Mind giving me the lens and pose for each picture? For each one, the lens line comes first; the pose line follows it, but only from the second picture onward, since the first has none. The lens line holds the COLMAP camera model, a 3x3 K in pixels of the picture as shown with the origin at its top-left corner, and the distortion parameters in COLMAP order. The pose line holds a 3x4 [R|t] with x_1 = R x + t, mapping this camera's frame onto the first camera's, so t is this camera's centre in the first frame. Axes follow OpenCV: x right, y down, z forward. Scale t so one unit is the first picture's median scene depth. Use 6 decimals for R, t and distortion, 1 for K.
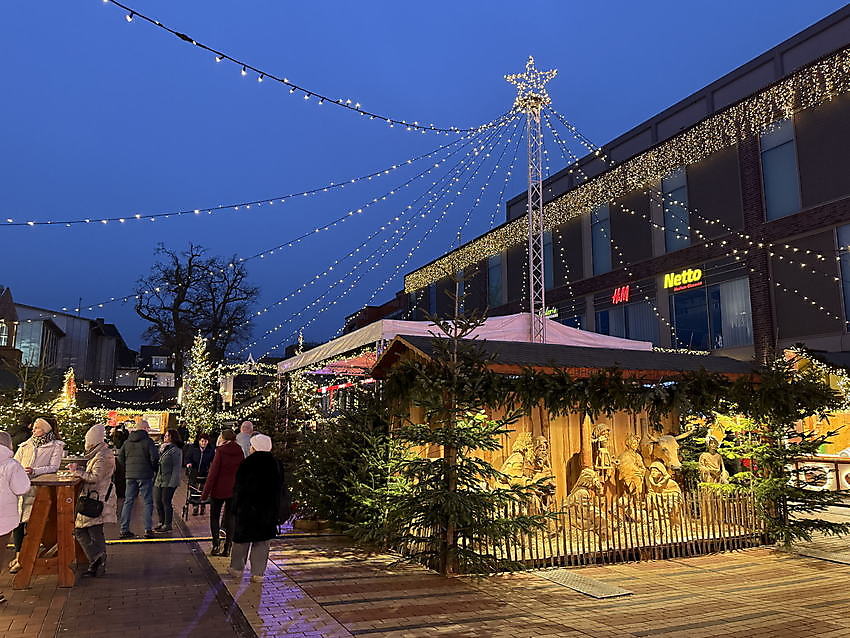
lens RADIAL K [[625.9, 0, 425.0], [0, 625.9, 319.0], [0, 0, 1]] dist [0.088610, -0.000599]
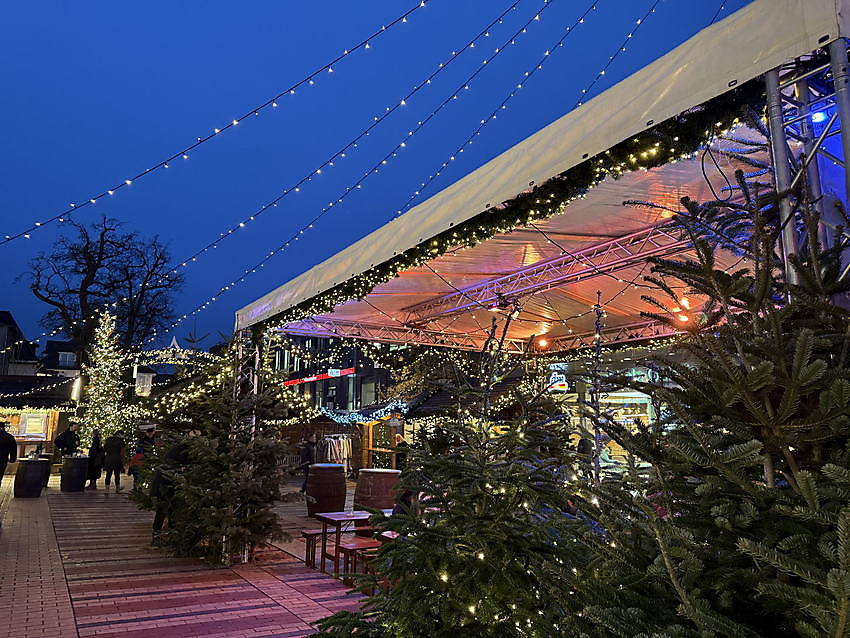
lens RADIAL K [[606.4, 0, 408.3], [0, 606.4, 316.8], [0, 0, 1]] dist [0.048122, -0.000412]
pose [[0.994863, 0.018426, 0.099536, -0.065307], [-0.016980, 0.999738, -0.015355, 0.036878], [-0.099793, 0.013586, 0.994915, 0.220555]]
